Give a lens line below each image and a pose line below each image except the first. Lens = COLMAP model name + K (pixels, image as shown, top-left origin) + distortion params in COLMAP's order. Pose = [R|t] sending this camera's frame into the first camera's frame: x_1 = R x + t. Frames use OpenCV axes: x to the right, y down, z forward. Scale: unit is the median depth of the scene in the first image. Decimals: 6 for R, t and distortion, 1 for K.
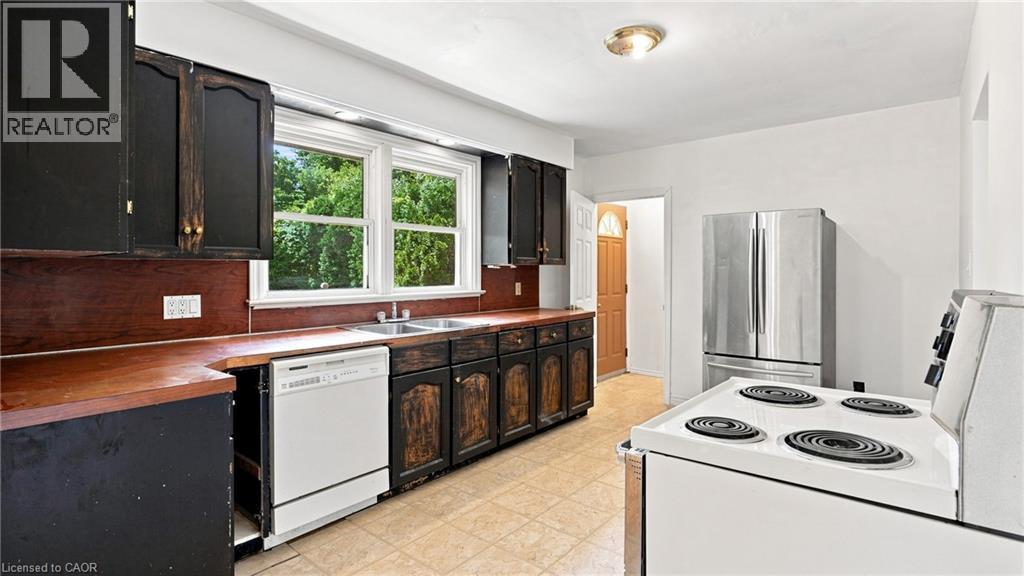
lens RADIAL K [[479.6, 0, 484.5], [0, 479.6, 273.4], [0, 0, 1]] dist [-0.009554, 0.000734]
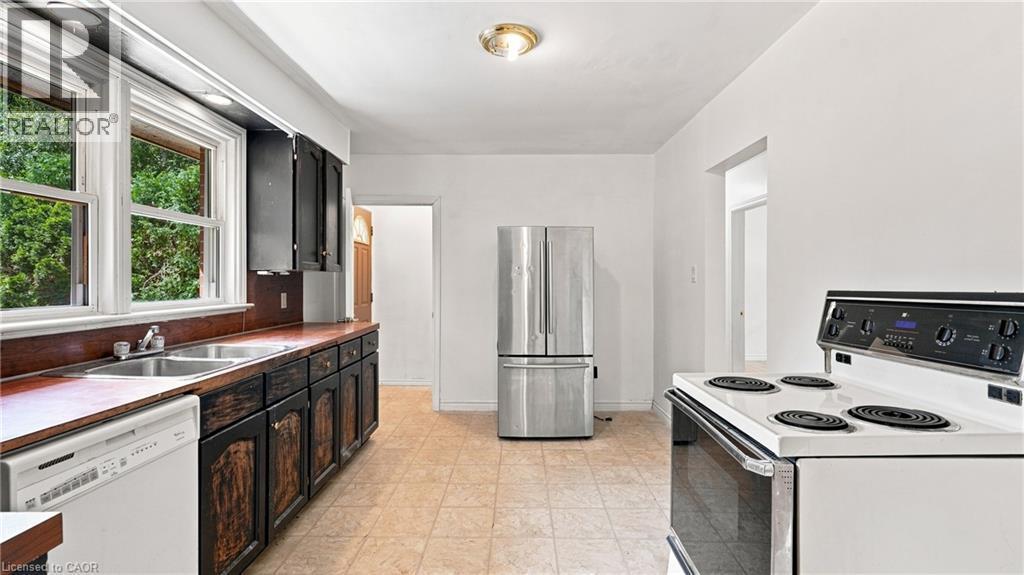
lens RADIAL K [[479.6, 0, 497.8], [0, 479.6, 280.9], [0, 0, 1]] dist [-0.009554, 0.000734]
pose [[0.763860, -0.000581, 0.645381, -0.231388], [0.003141, 0.999991, -0.002818, 0.002913], [-0.645374, 0.004180, 0.763855, 0.191458]]
